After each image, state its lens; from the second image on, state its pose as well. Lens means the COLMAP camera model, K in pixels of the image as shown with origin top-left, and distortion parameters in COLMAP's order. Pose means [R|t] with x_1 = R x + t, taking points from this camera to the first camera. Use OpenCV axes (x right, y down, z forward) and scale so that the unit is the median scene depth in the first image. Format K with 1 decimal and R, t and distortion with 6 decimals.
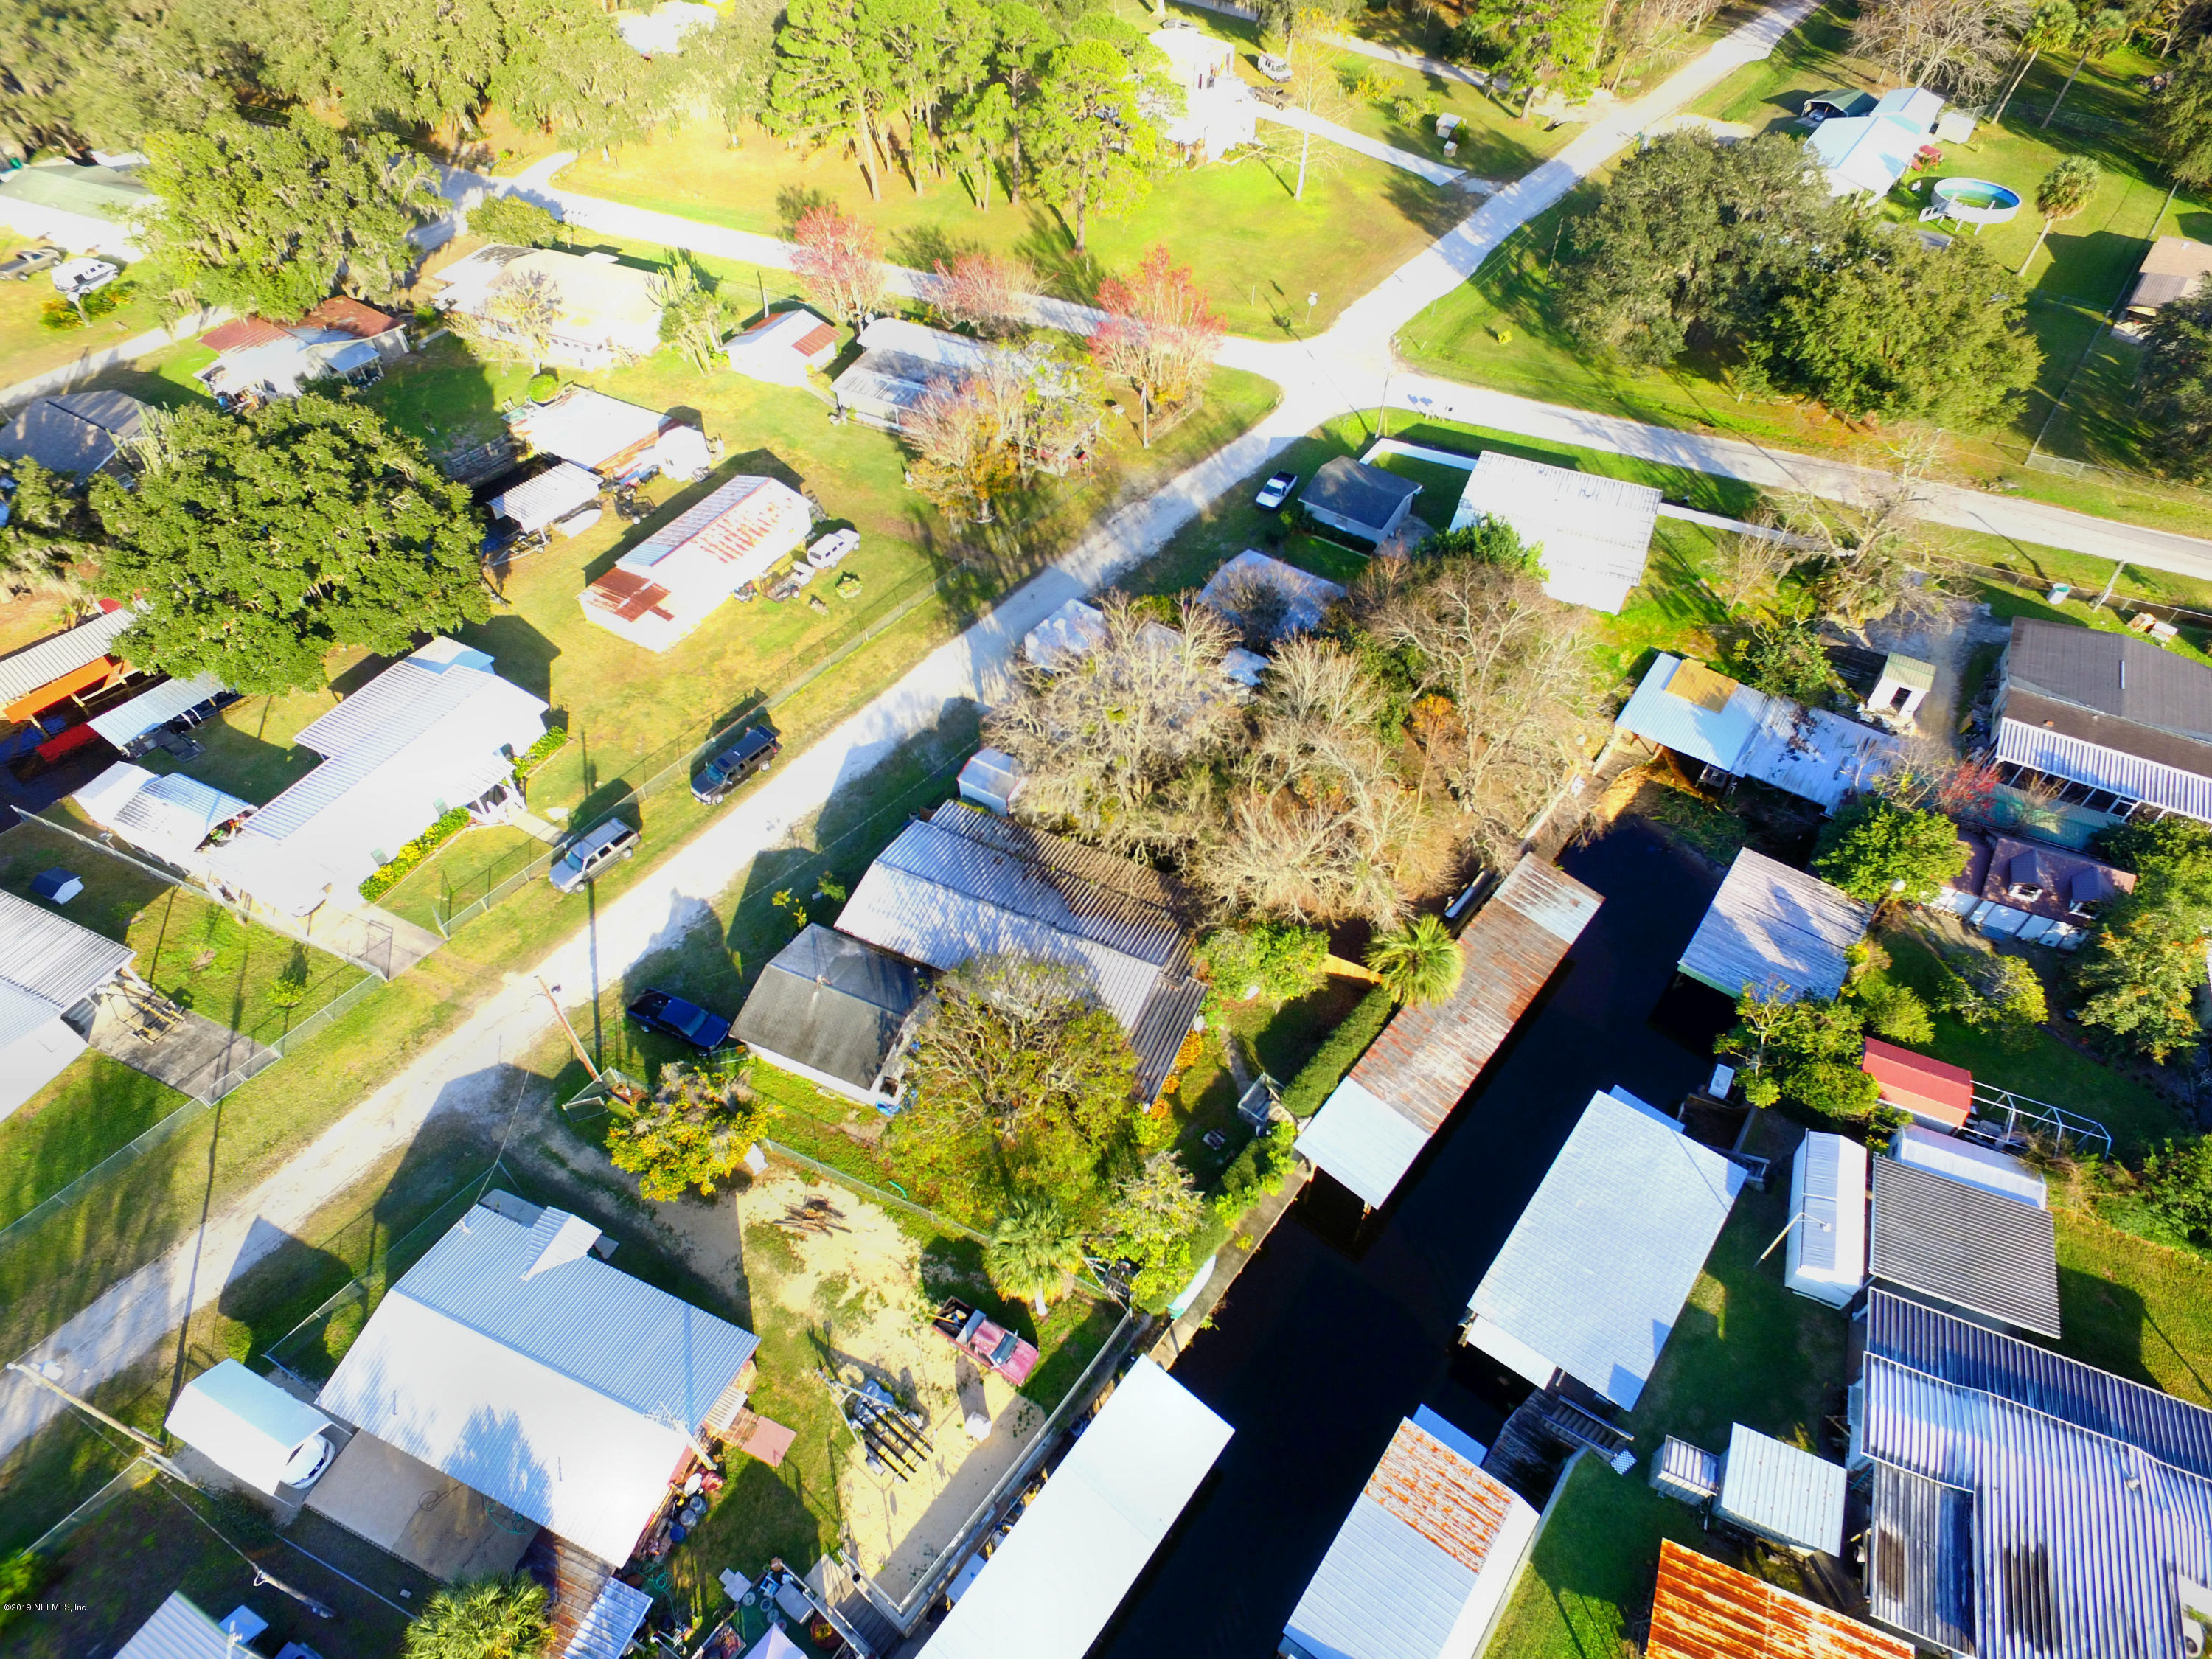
lens RADIAL K [[1284.4, 0, 1119.4], [0, 1284.4, 821.0], [0, 0, 1]] dist [-0.013077, 0.015011]
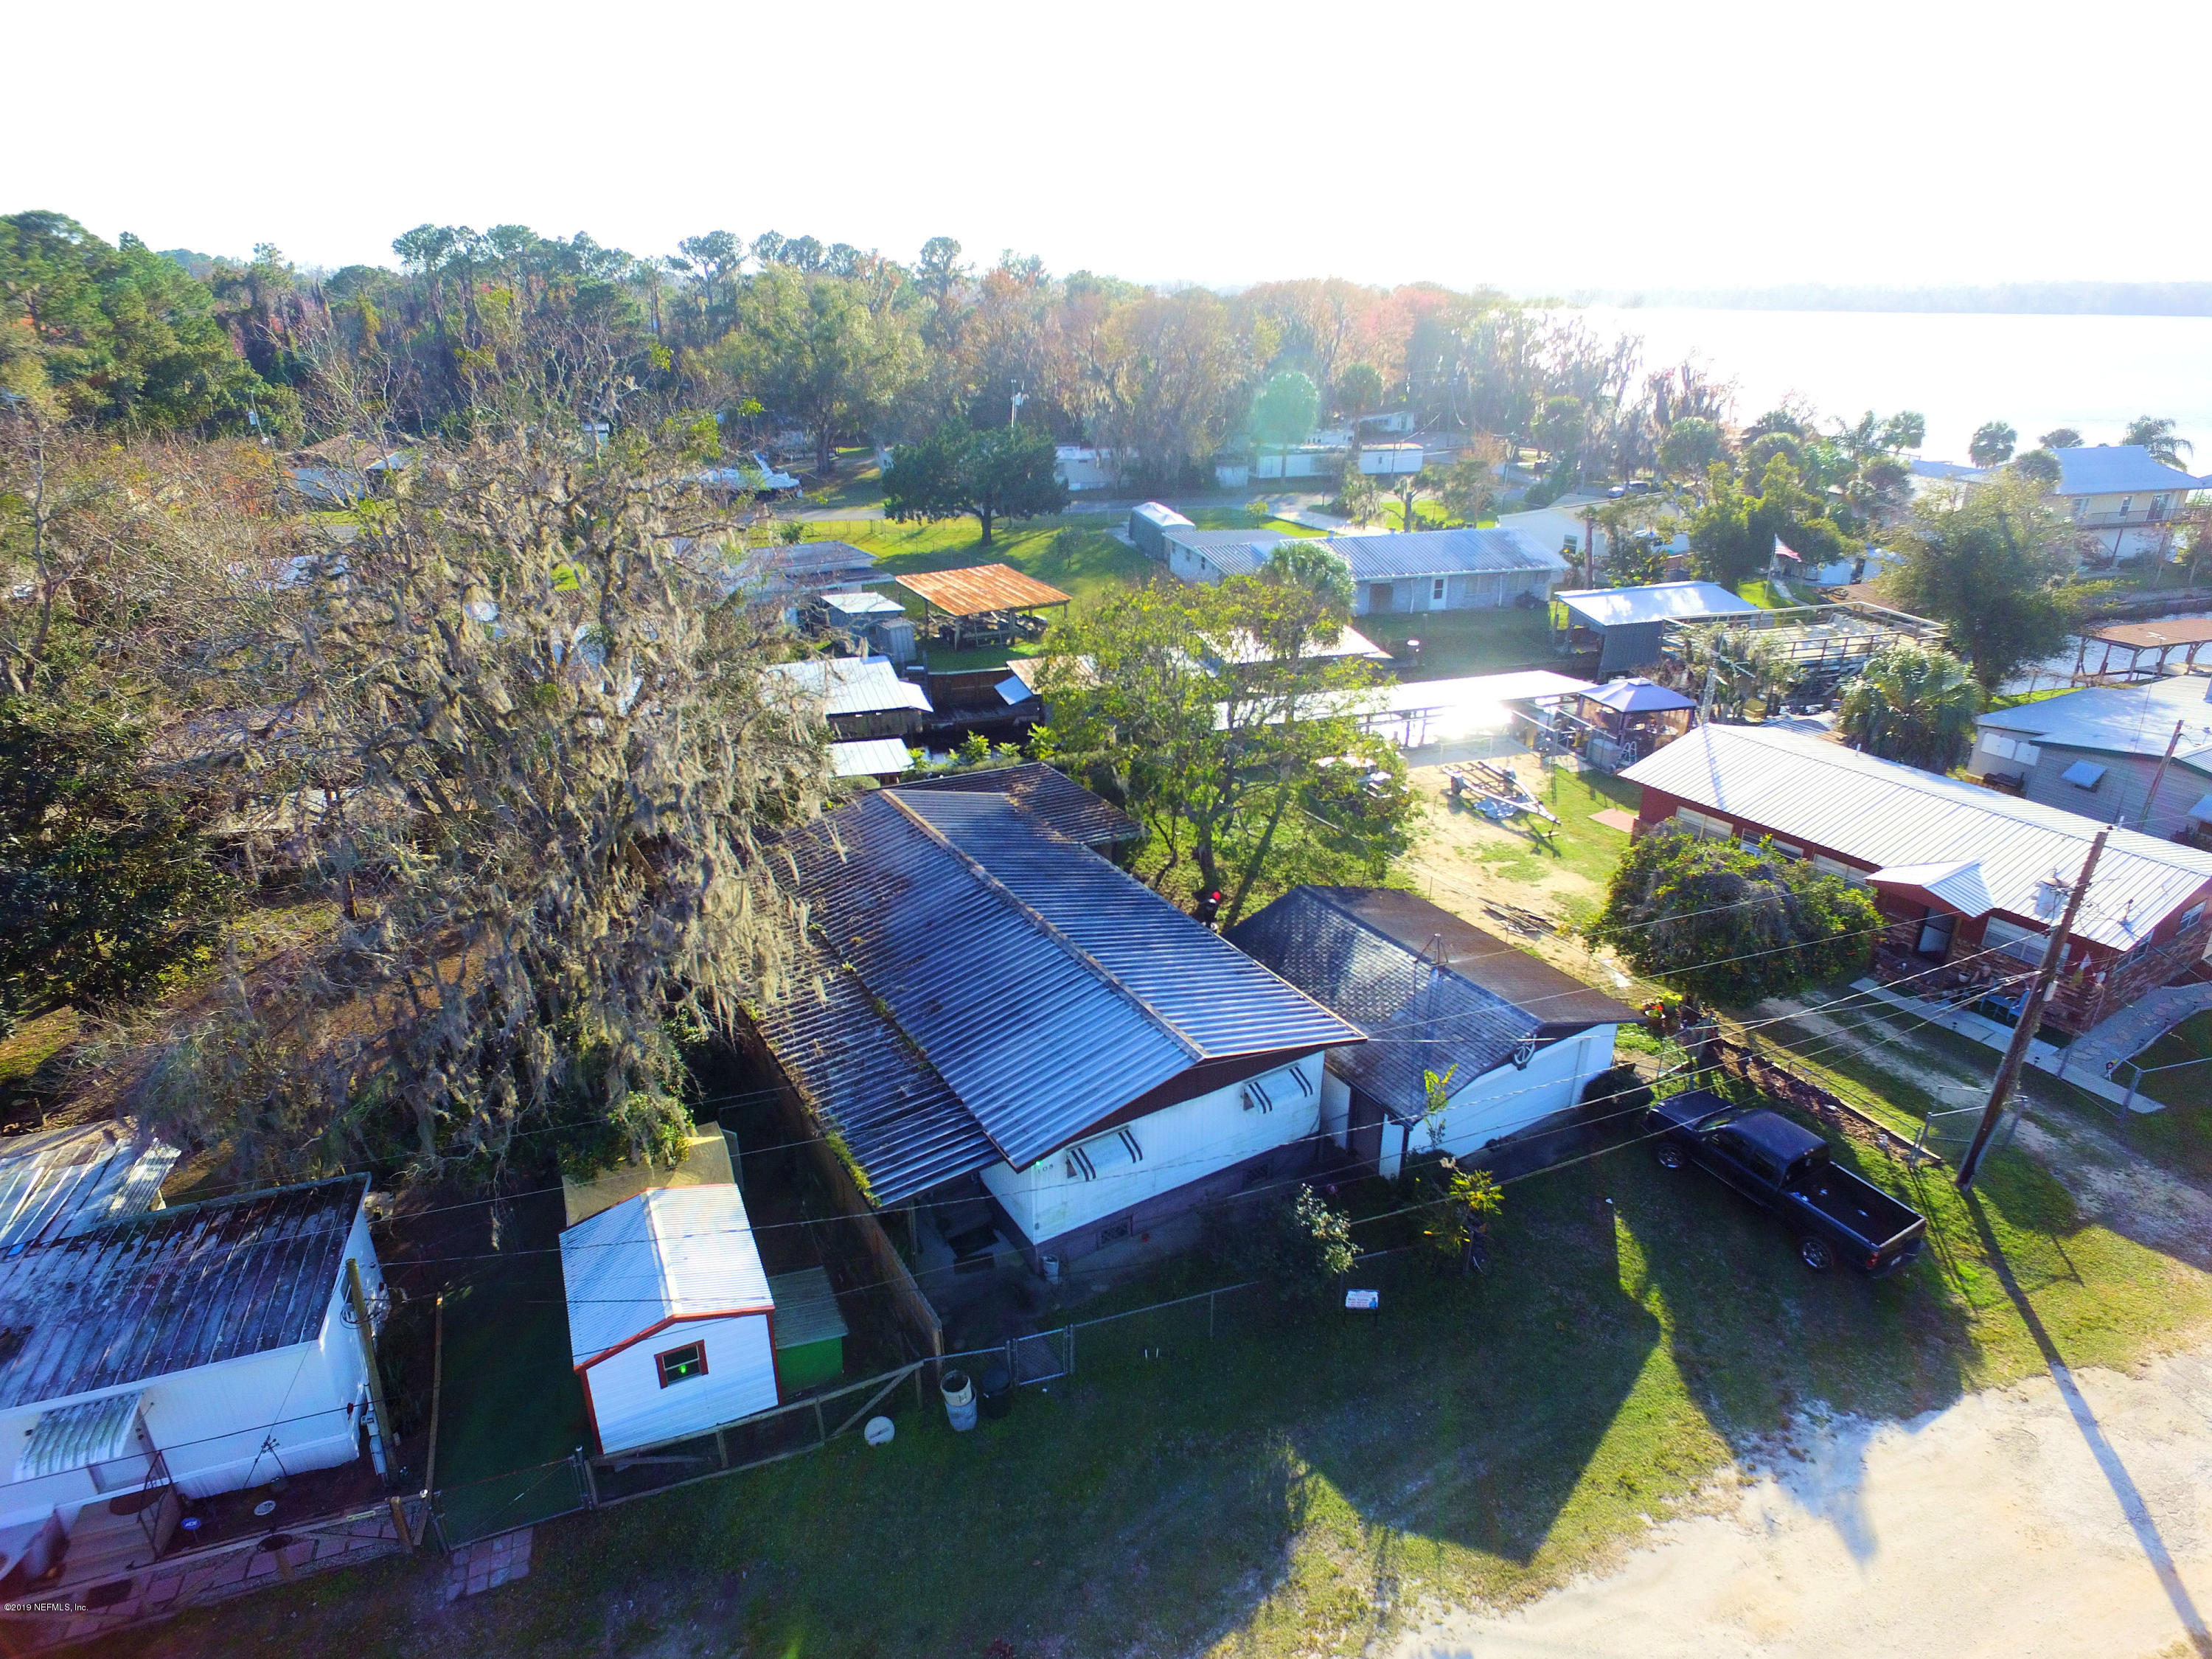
lens RADIAL K [[1284.4, 0, 1119.4], [0, 1284.4, 821.0], [0, 0, 1]] dist [-0.013077, 0.015011]
pose [[-0.829790, -0.225710, 0.510396, -0.339031], [0.405297, 0.384981, 0.829170, -0.304108], [-0.383645, 0.894899, -0.227974, 1.032277]]
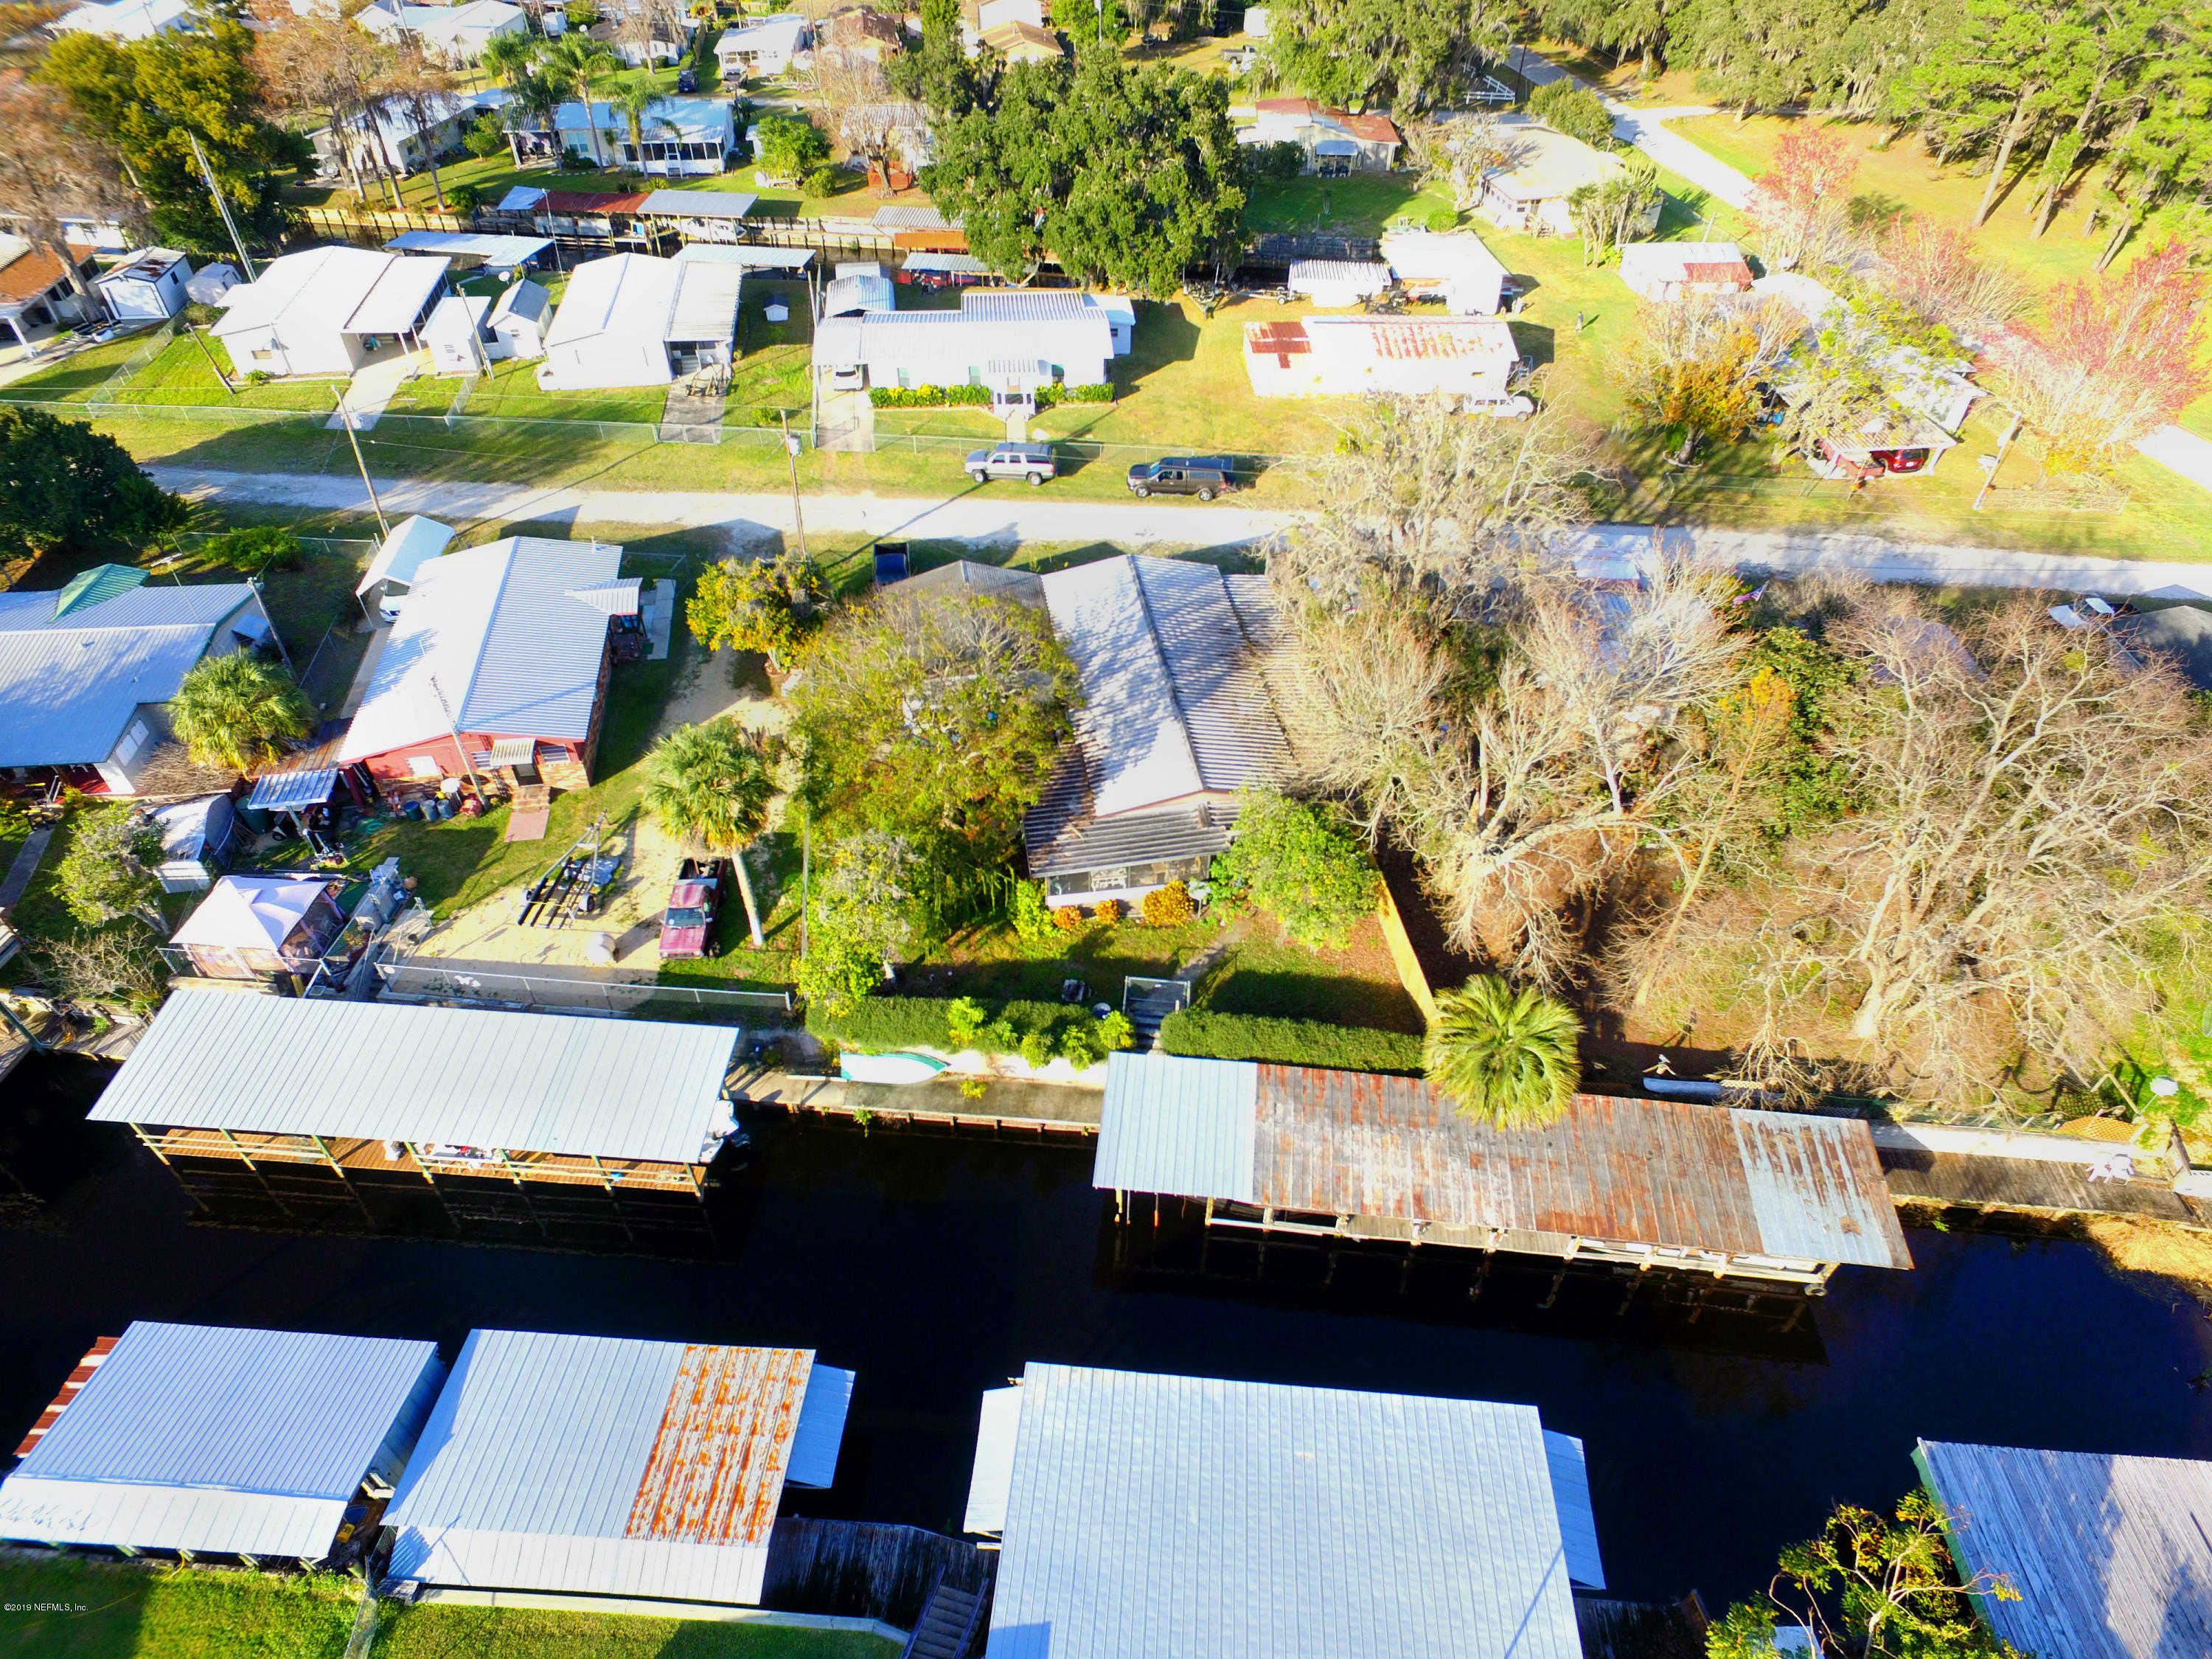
lens RADIAL K [[1284.4, 0, 1119.4], [0, 1284.4, 821.0], [0, 0, 1]] dist [-0.013077, 0.015011]
pose [[0.551955, 0.562464, -0.615614, 0.436038], [-0.626386, 0.766991, 0.139159, 0.052679], [0.550442, 0.308802, 0.775664, 0.383430]]
